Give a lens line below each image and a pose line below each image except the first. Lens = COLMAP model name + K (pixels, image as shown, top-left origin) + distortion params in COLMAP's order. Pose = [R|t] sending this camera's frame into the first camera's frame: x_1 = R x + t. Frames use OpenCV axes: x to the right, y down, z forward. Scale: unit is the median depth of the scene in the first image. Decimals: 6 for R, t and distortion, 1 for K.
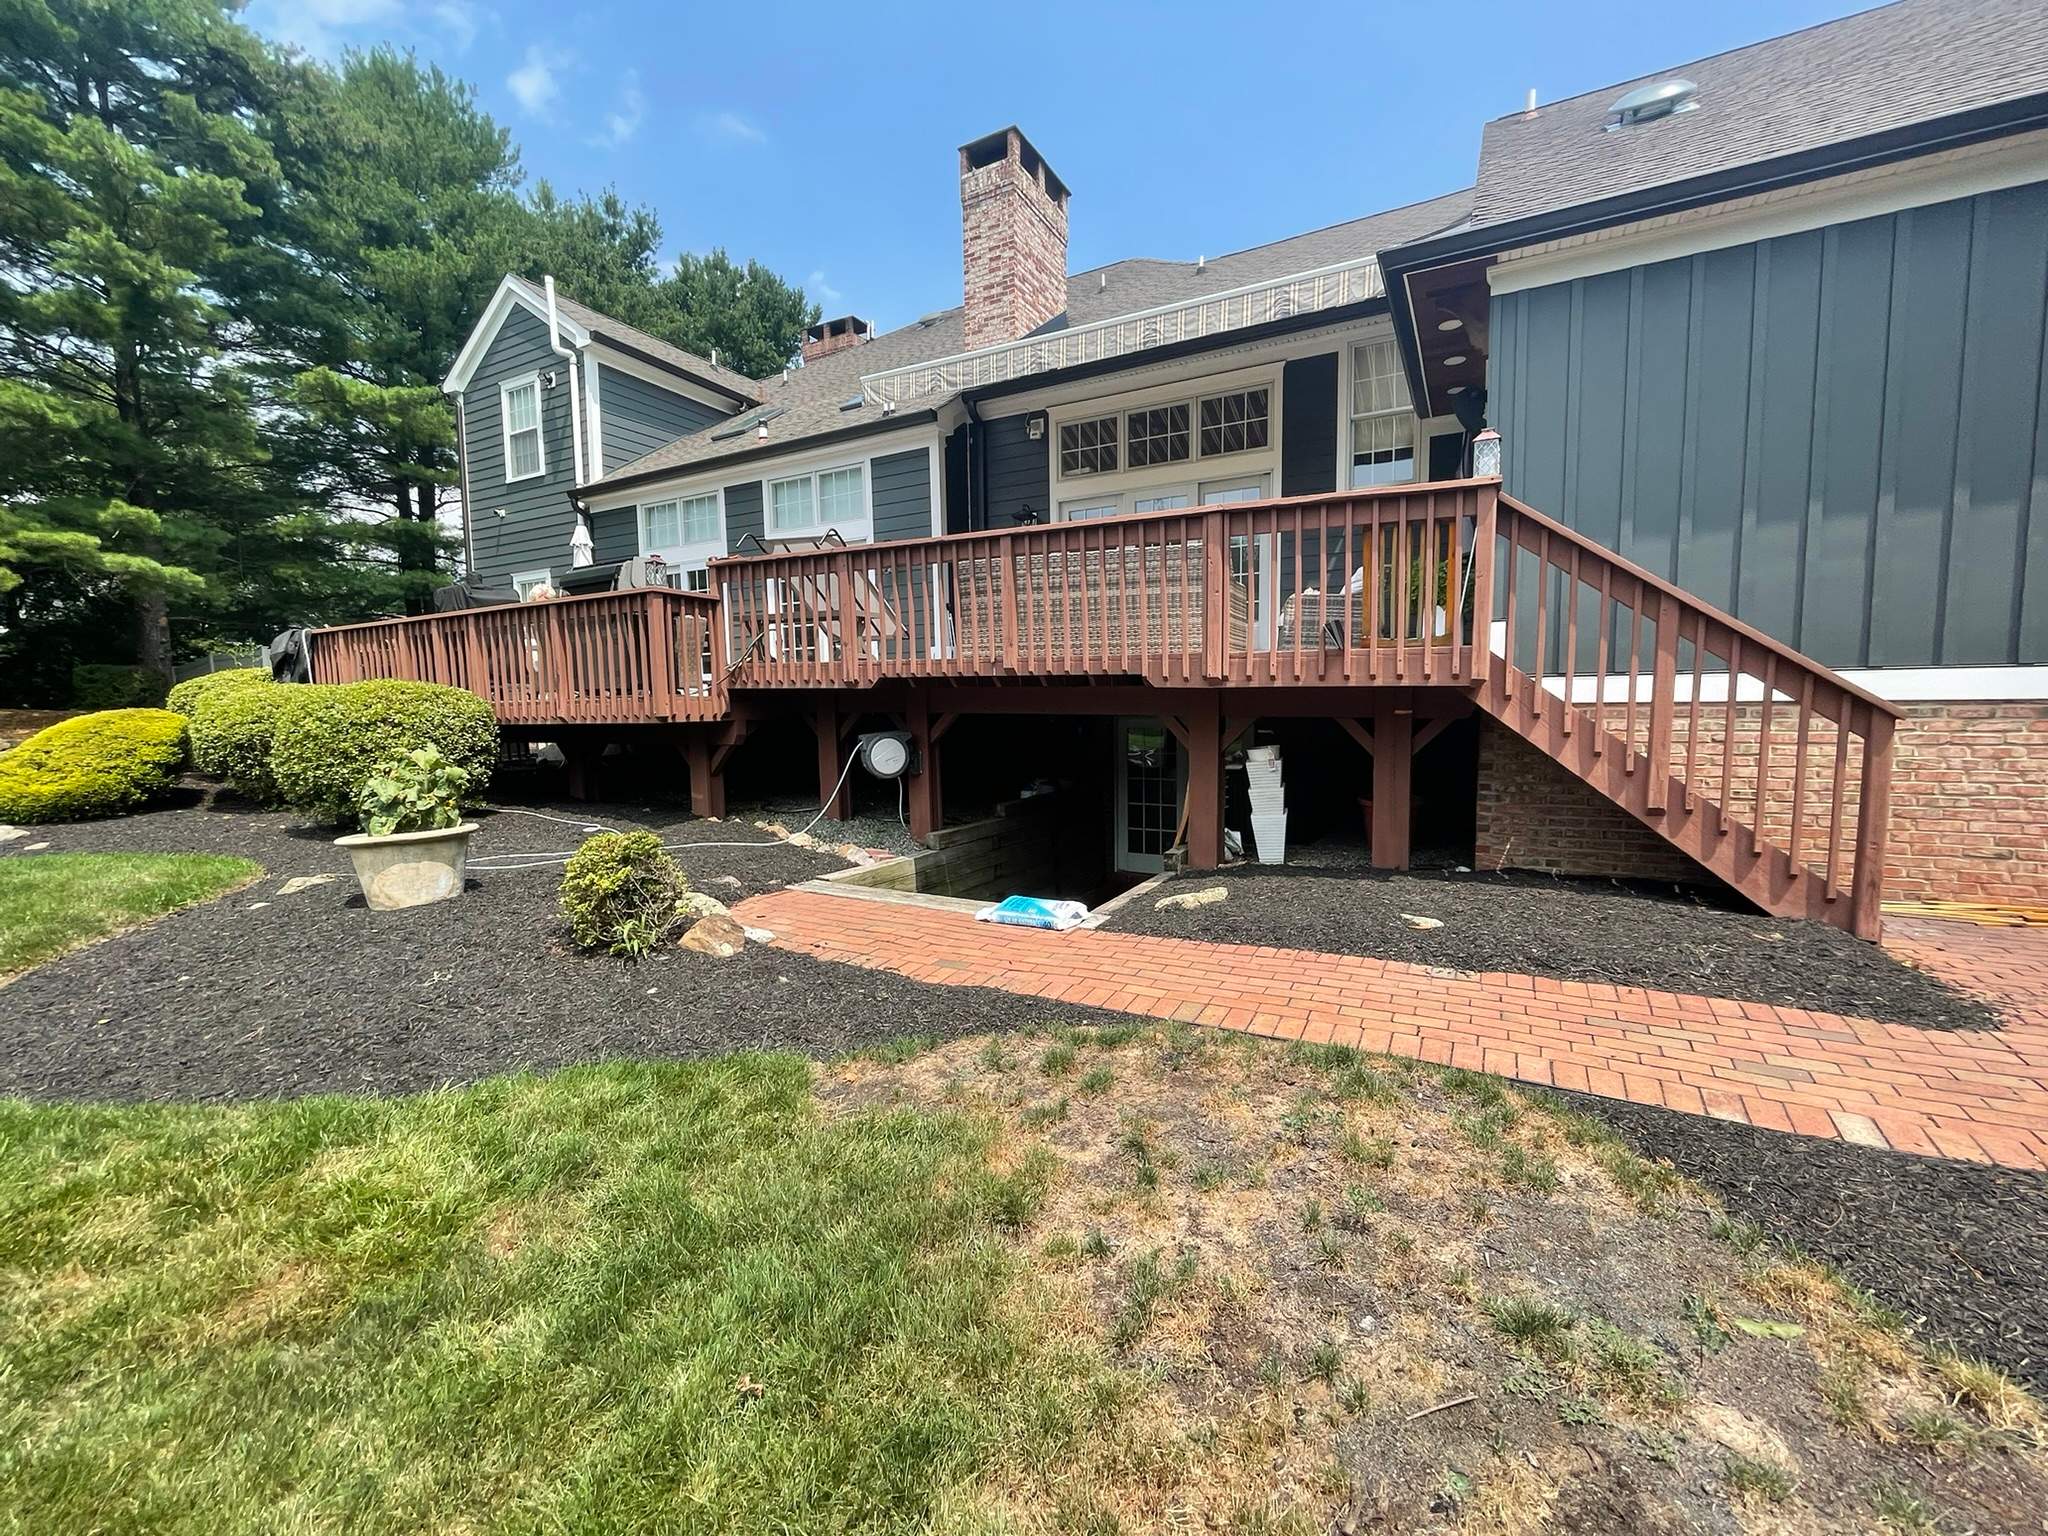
lens RADIAL K [[815.1, 0, 1025.0], [0, 815.1, 764.5], [0, 0, 1]] dist [-0.001255, -0.000267]
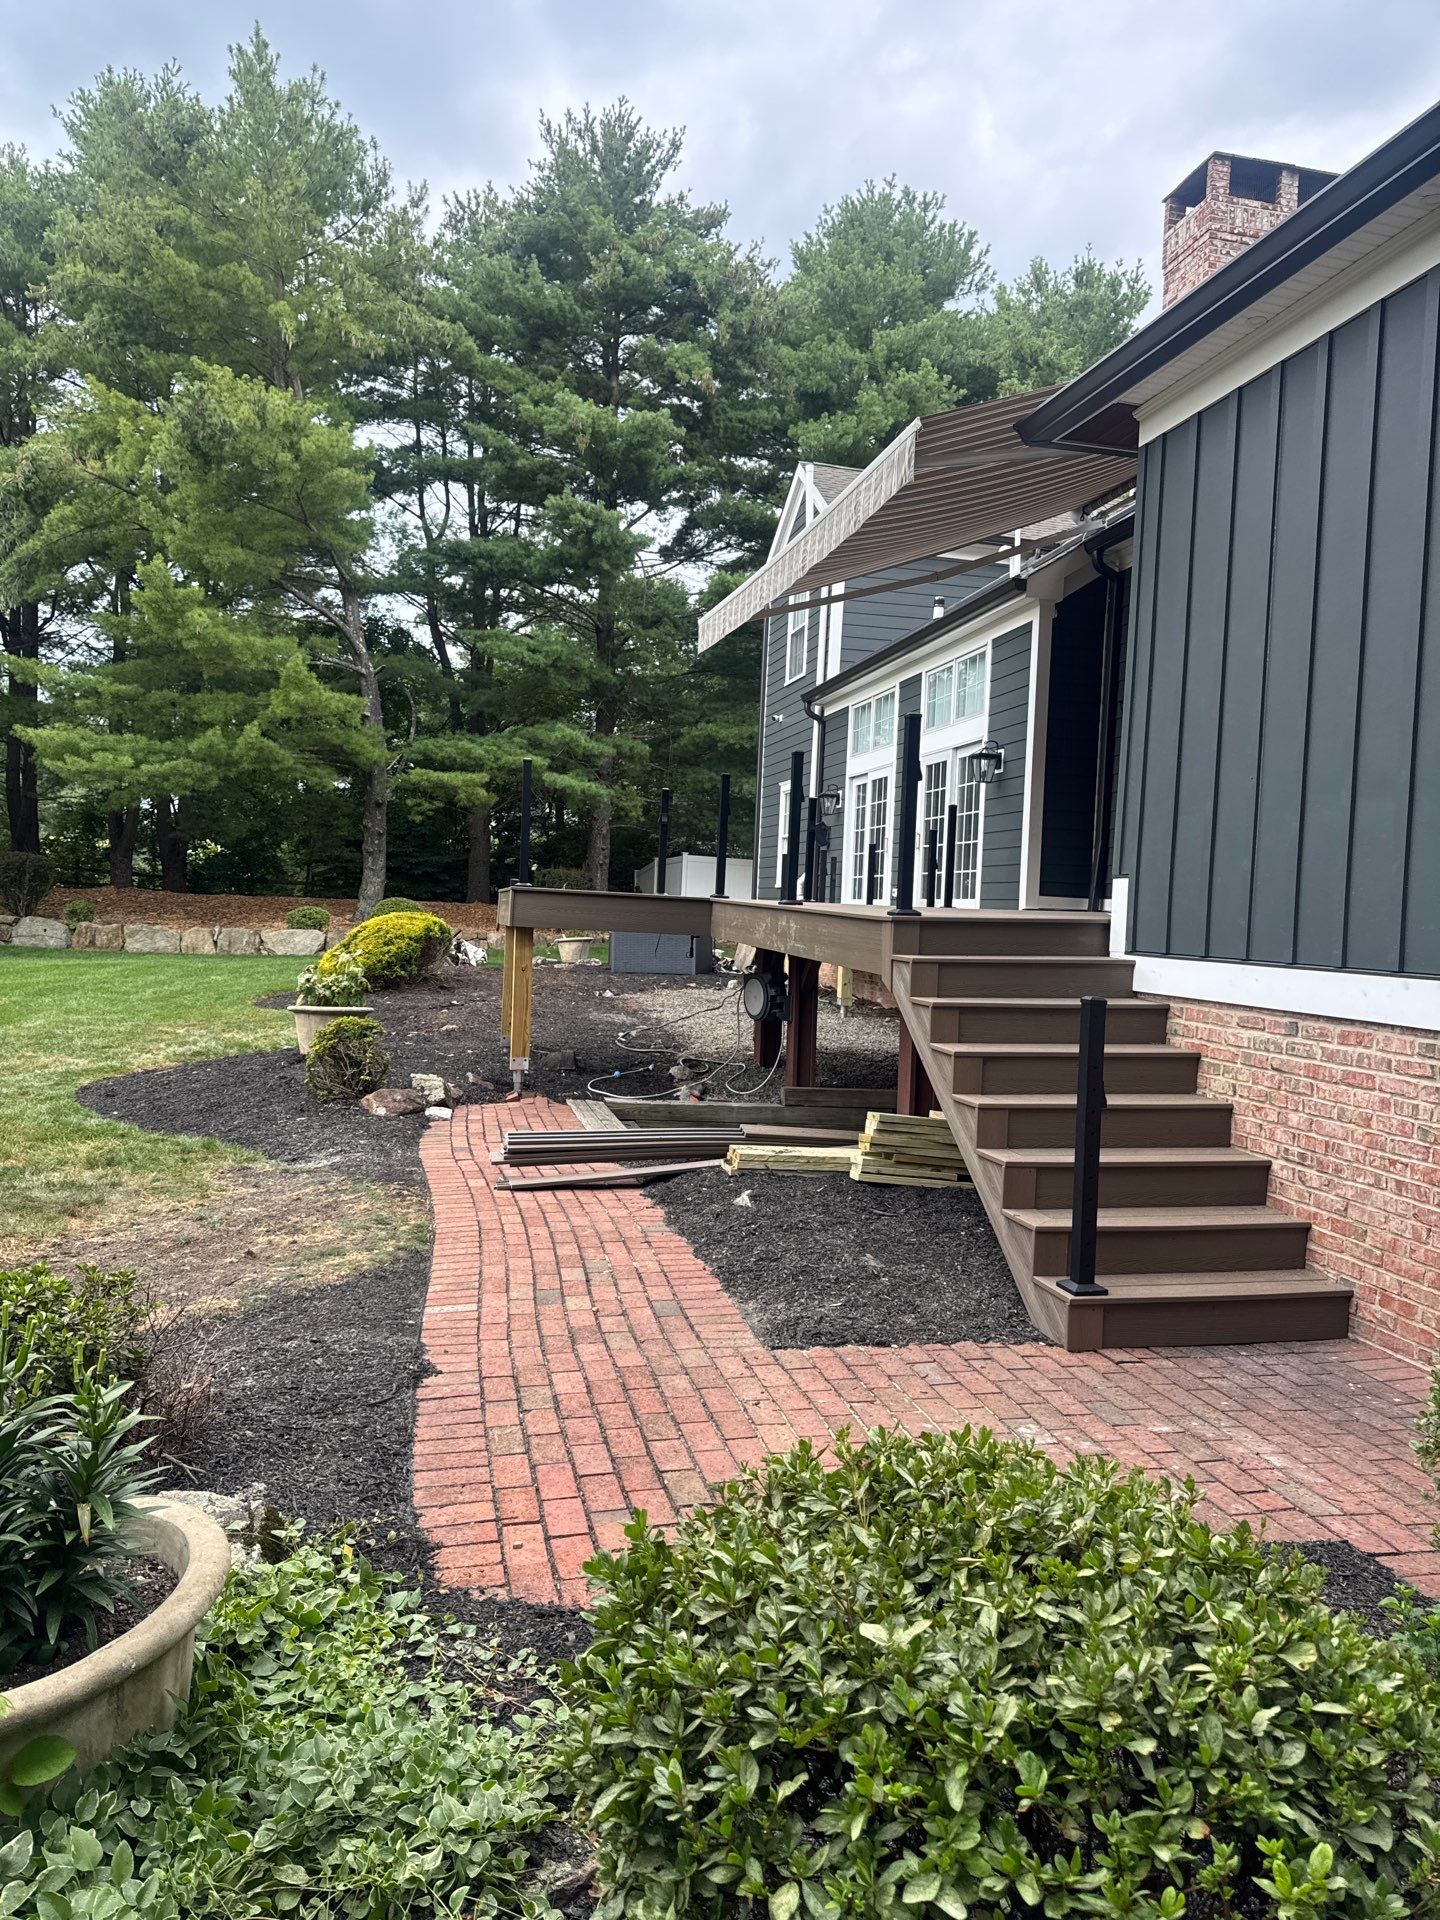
lens RADIAL K [[1342.5, 0, 725.7], [0, 1342.5, 973.3], [0, 0, 1]] dist [0.093997, -0.141832]
pose [[0.662084, 0.077577, -0.745403, 0.583391], [-0.118522, 0.992950, -0.001933, -0.015004], [0.739998, 0.089627, 0.666611, -0.042093]]
